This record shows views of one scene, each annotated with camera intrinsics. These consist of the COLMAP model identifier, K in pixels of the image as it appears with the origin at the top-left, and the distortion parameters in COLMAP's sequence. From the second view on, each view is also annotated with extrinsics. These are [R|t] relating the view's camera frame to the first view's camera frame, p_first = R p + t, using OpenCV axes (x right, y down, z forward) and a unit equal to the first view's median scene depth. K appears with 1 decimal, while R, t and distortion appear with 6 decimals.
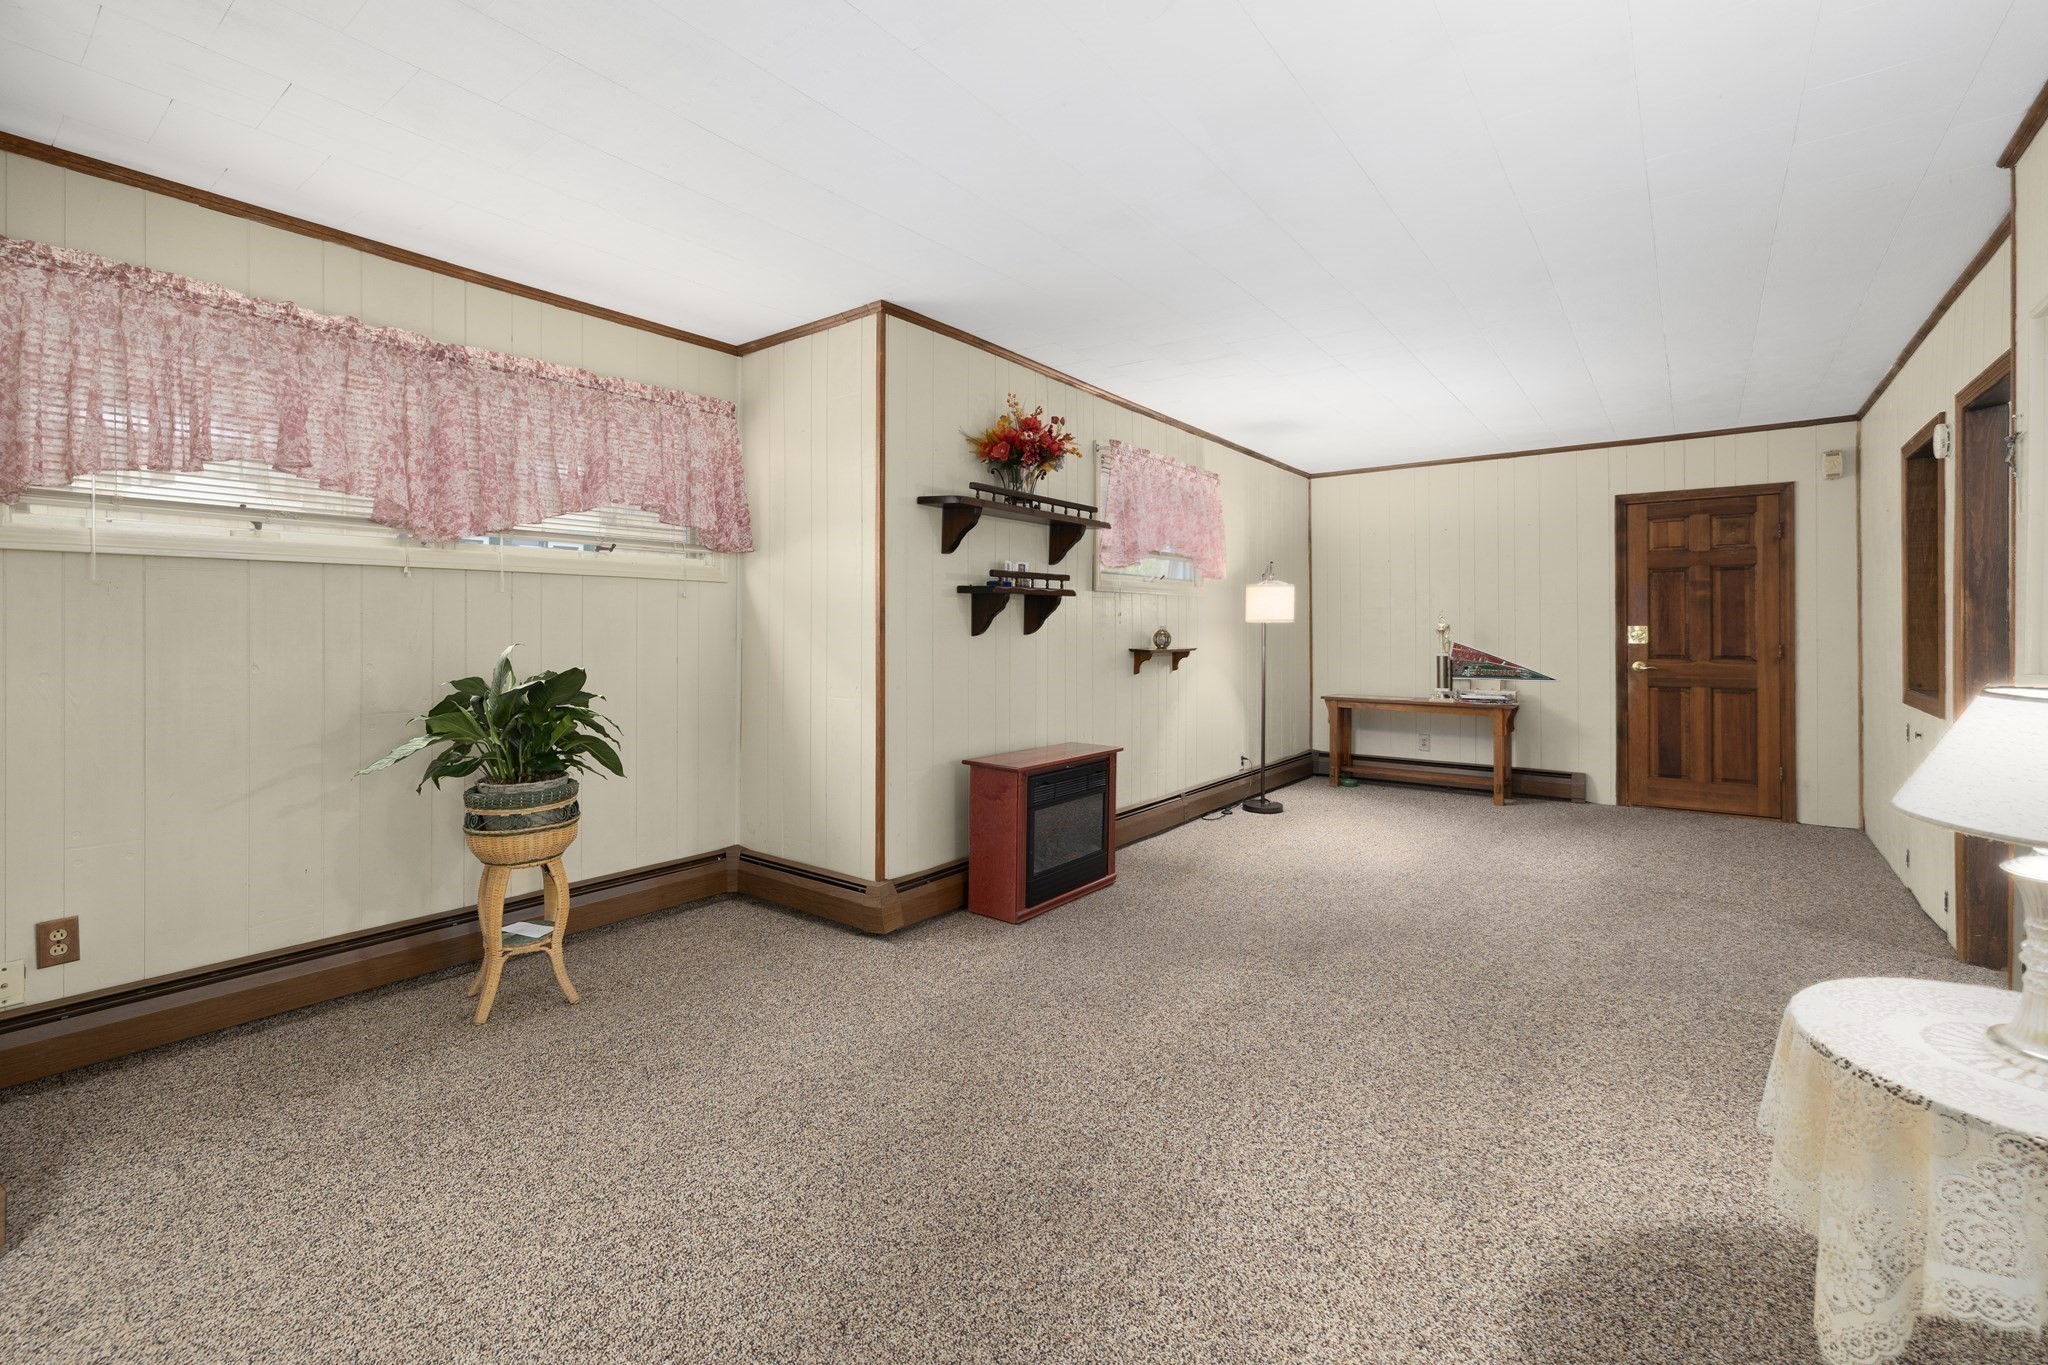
lens RADIAL K [[886.2, 0, 1020.8], [0, 886.2, 620.6], [0, 0, 1]] dist [0.000257, 0.000016]
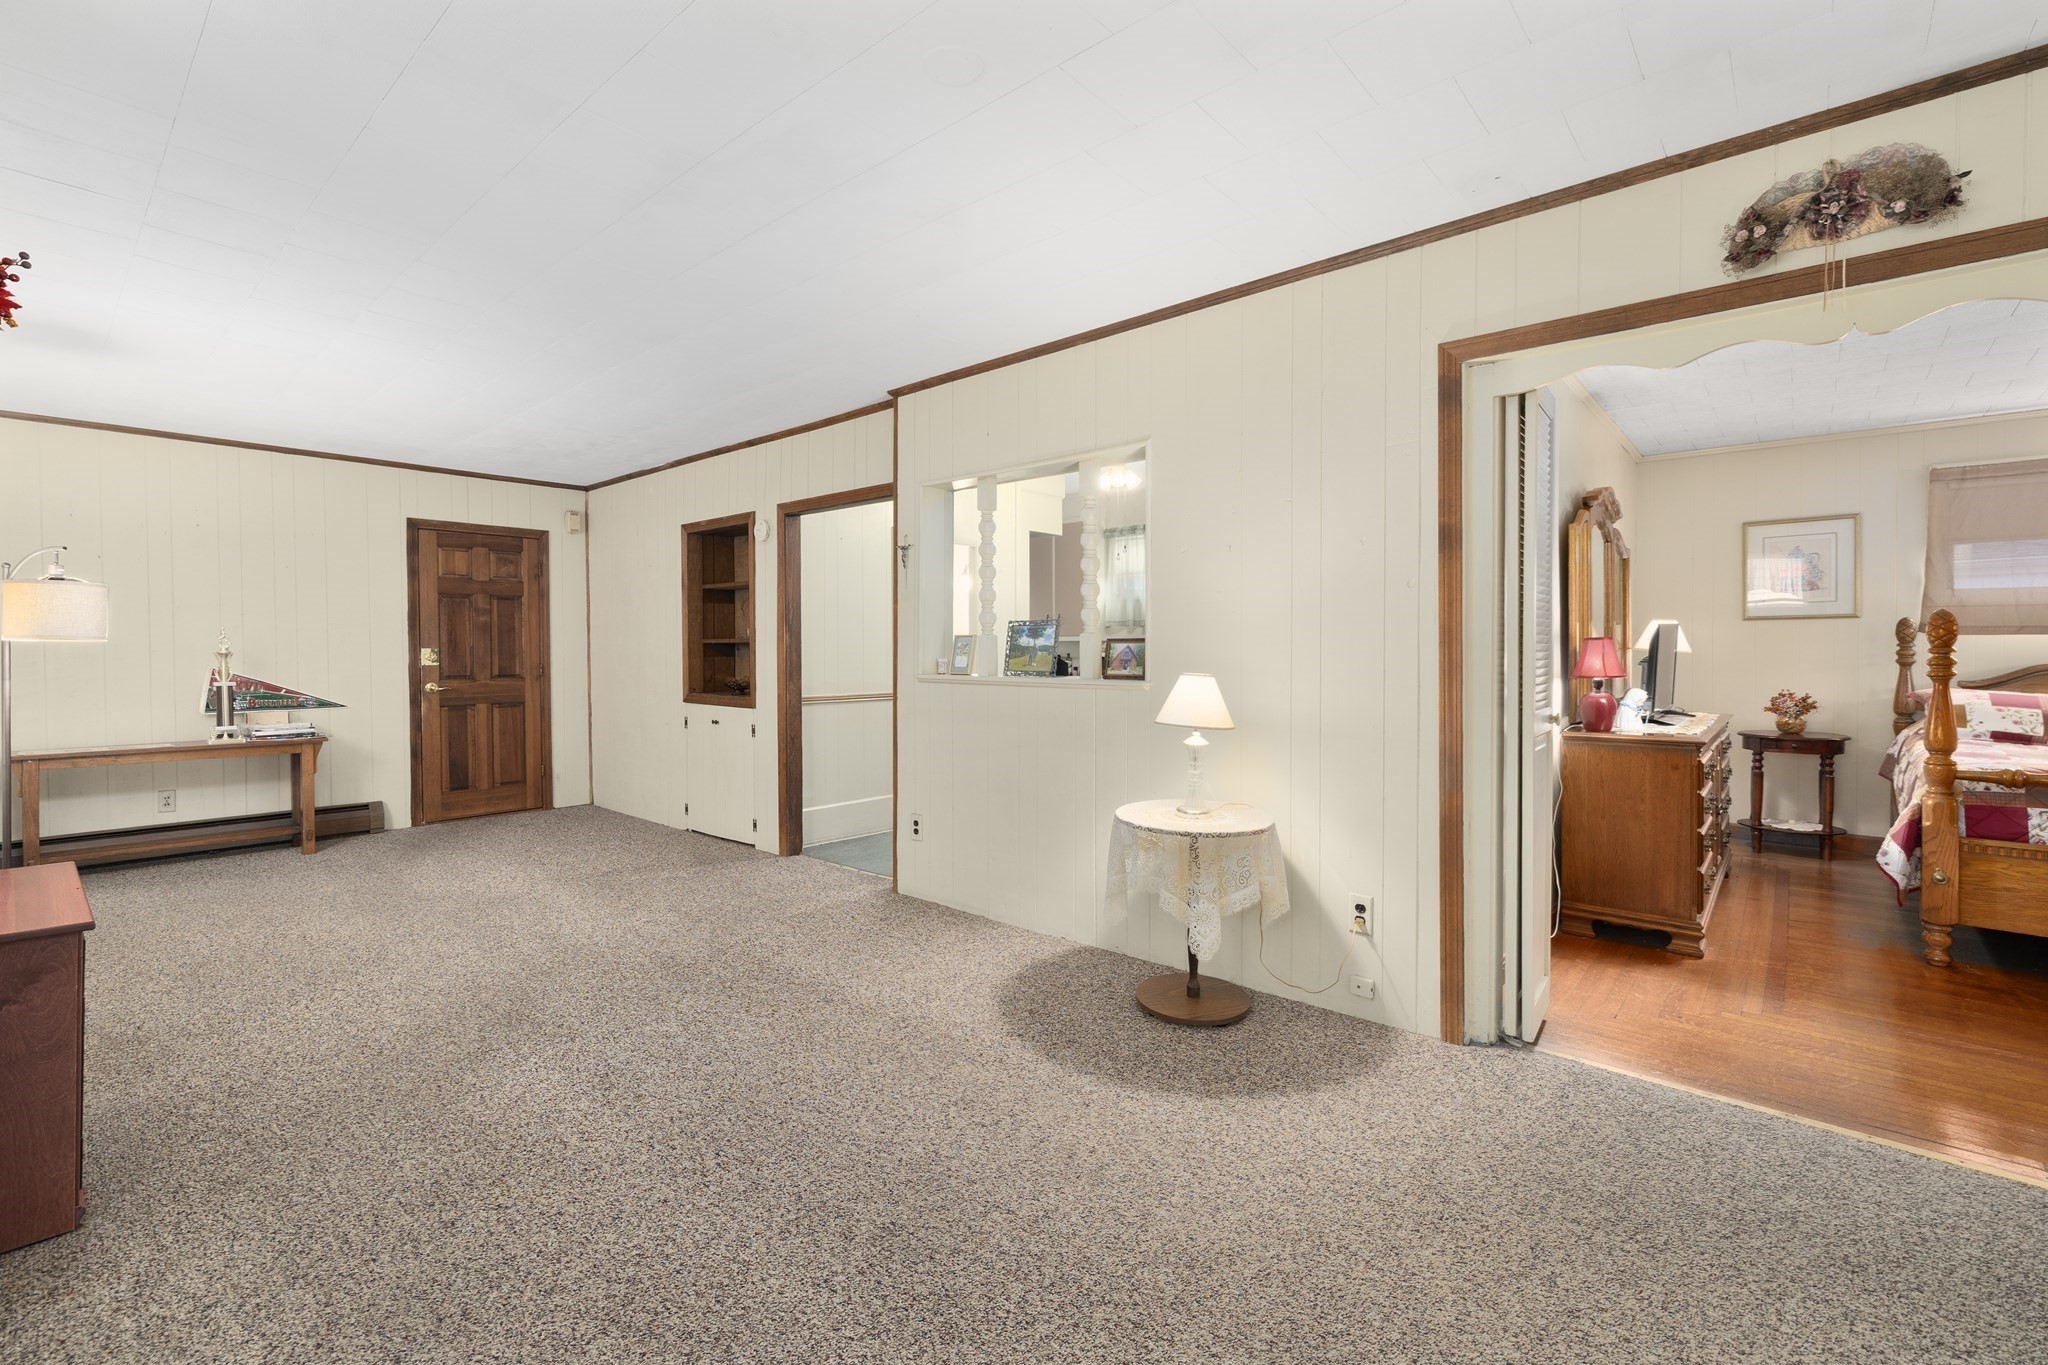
lens RADIAL K [[886.4, 0, 1011.1], [0, 886.4, 641.8], [0, 0, 1]] dist [-0.002078, -0.000193]
pose [[0.077268, 0.010003, 0.996960, -0.399794], [-0.007839, 0.999925, -0.009425, 0.004144], [-0.996980, -0.007087, 0.077340, 0.359097]]
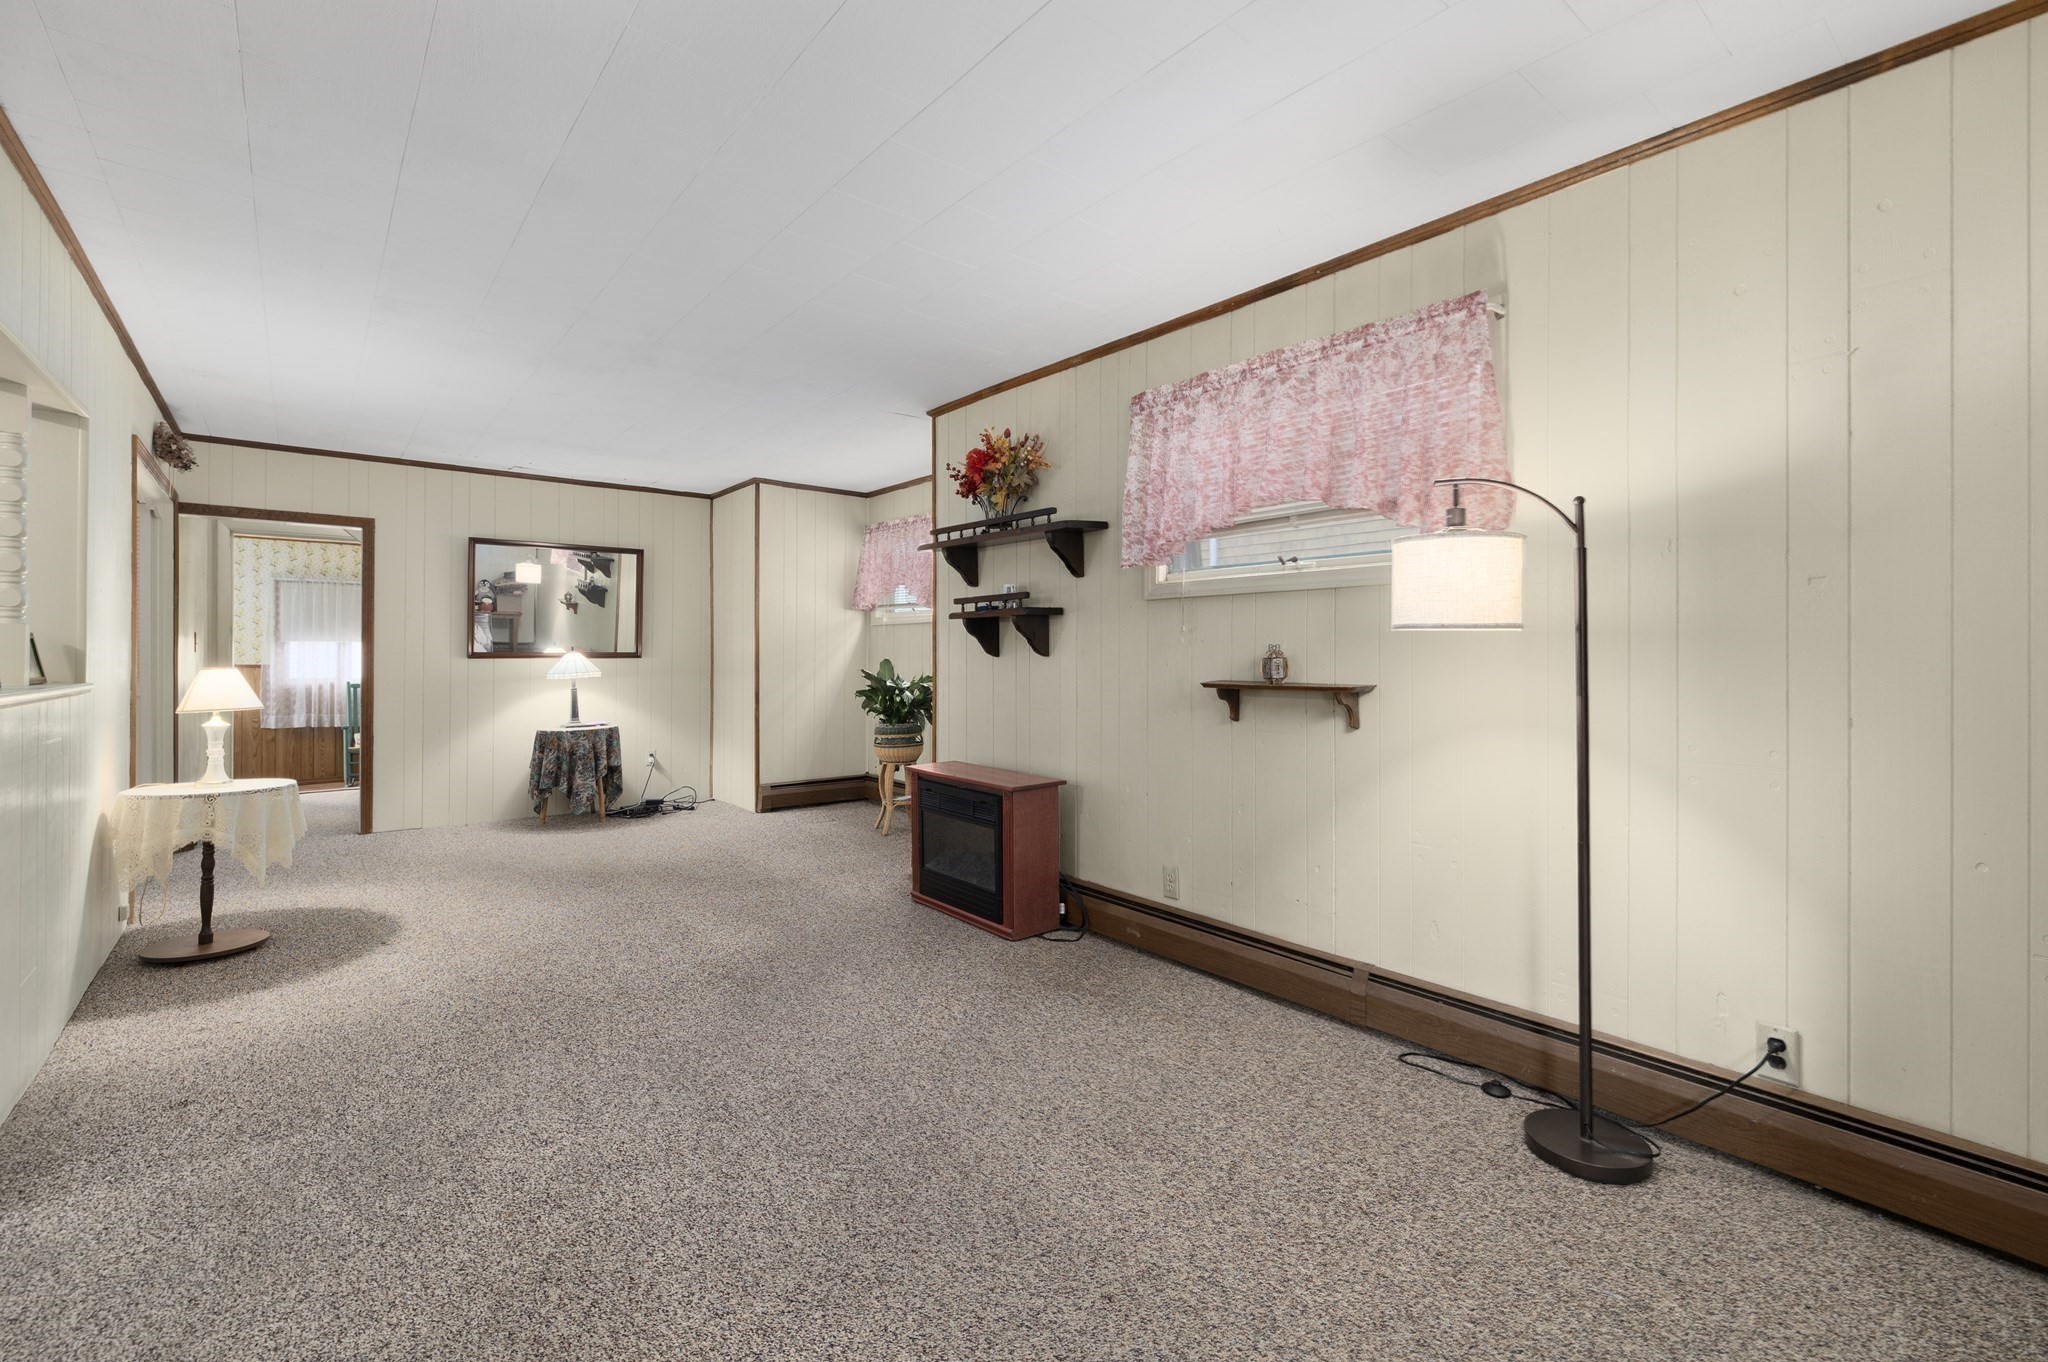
lens RADIAL K [[890.2, 0, 1026.6], [0, 890.2, 656.6], [0, 0, 1]] dist [-0.010038, 0.000013]
pose [[-0.231269, 0.000491, -0.972890, 0.940896], [0.004743, 0.999989, -0.000623, 0.016134], [0.972878, -0.004758, -0.231269, 1.201622]]
